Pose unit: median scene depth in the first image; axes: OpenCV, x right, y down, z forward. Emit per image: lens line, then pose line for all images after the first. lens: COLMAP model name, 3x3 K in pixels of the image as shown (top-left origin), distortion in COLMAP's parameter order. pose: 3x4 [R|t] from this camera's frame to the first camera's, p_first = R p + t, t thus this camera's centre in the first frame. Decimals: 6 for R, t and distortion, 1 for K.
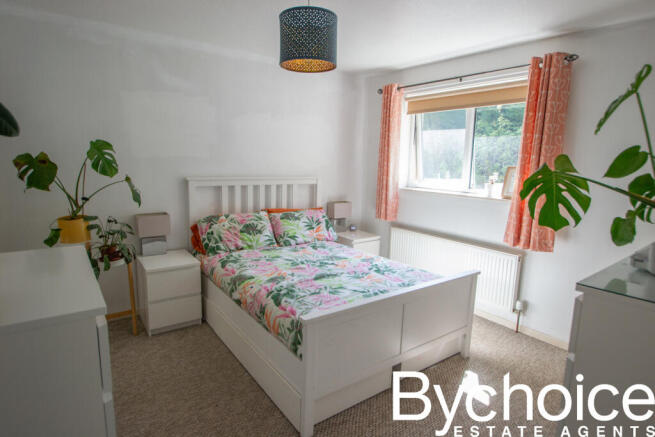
lens RADIAL K [[361.0, 0, 327.4], [0, 361.0, 217.7], [0, 0, 1]] dist [-0.002863, -0.000120]
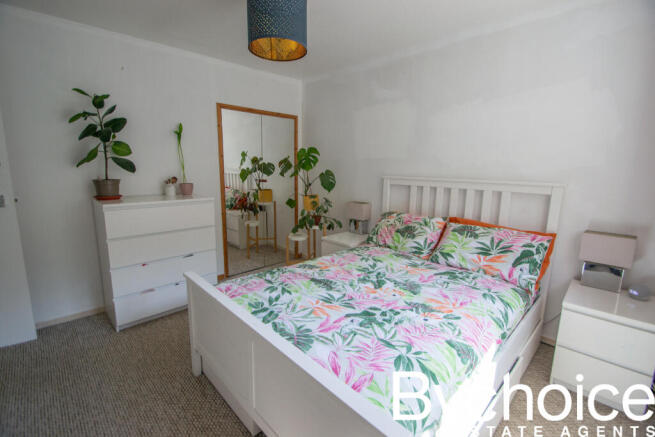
lens RADIAL K [[294.4, 0, 327.5], [0, 294.4, 218.0], [0, 0, 1]] dist [-0.000863, -0.000123]
pose [[0.128090, 0.148150, -0.980635, 0.564006], [-0.170610, 0.977331, 0.125366, -0.069795], [0.976978, 0.151248, 0.150462, 0.740491]]
